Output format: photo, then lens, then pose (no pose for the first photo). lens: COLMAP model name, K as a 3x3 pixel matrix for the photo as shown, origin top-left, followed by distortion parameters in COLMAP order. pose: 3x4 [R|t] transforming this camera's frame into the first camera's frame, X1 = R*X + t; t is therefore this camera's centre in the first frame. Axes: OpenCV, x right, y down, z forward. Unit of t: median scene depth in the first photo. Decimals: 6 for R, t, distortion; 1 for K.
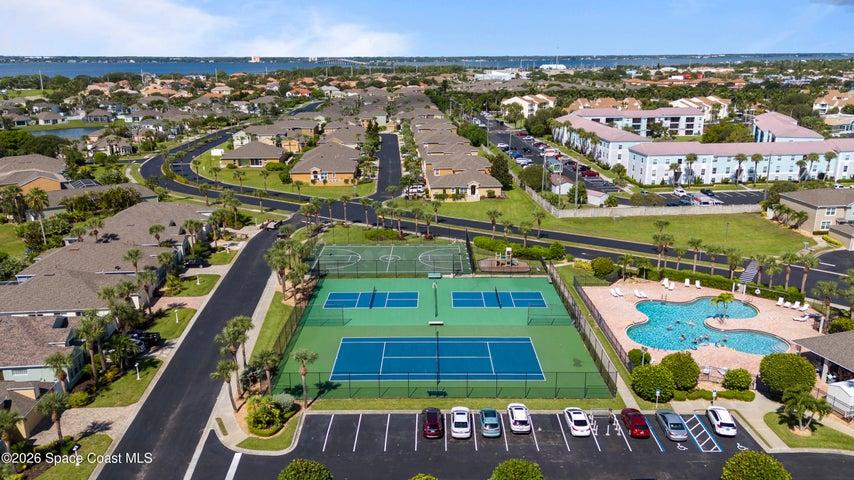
lens RADIAL K [[636.4, 0, 427.0], [0, 636.4, 240.0], [0, 0, 1]] dist [0.092005, -0.106491]
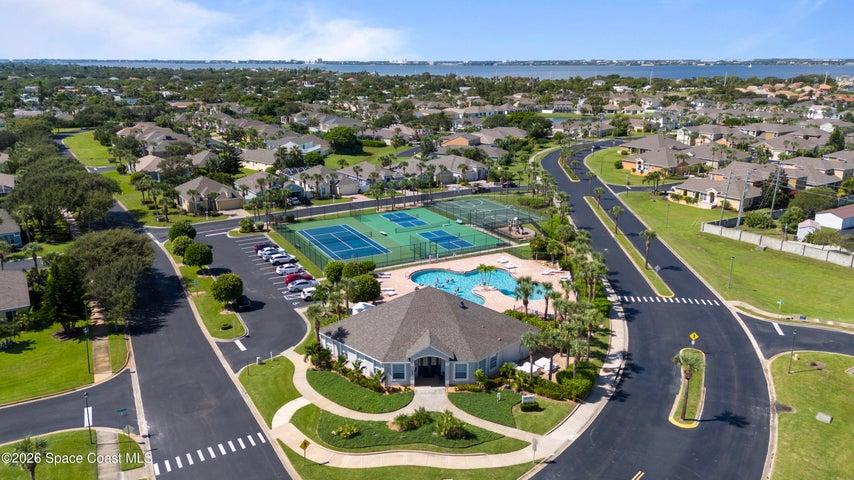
lens RADIAL K [[636.4, 0, 427.0], [0, 636.4, 240.0], [0, 0, 1]] dist [0.092005, -0.106491]
pose [[0.472514, 0.242853, -0.847203, 1.178653], [-0.245266, 0.959546, 0.138263, -0.078478], [0.846508, 0.142459, 0.512962, 0.266150]]
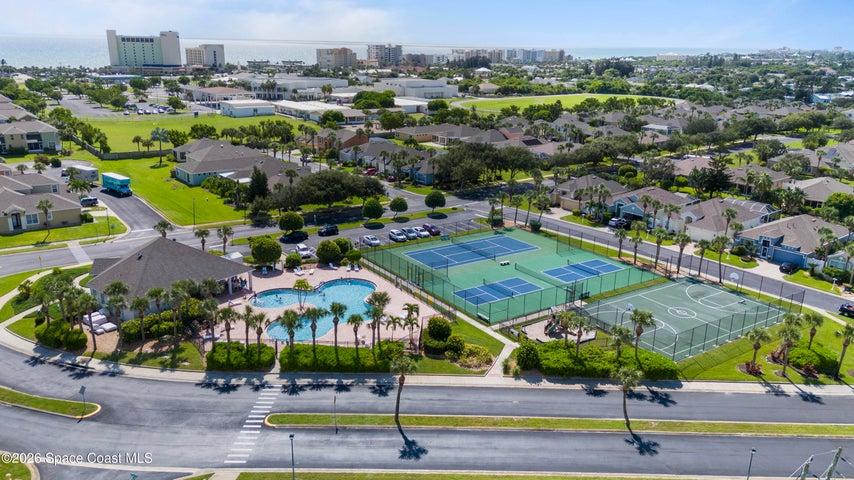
lens RADIAL K [[649.8, 0, 431.5], [0, 649.8, 238.1], [0, 0, 1]] dist [0.042447, -0.007784]
pose [[-0.830956, 0.148969, -0.536023, 0.725624], [-0.167584, 0.851709, 0.496496, -0.468468], [0.530498, 0.502395, -0.682767, 1.555252]]
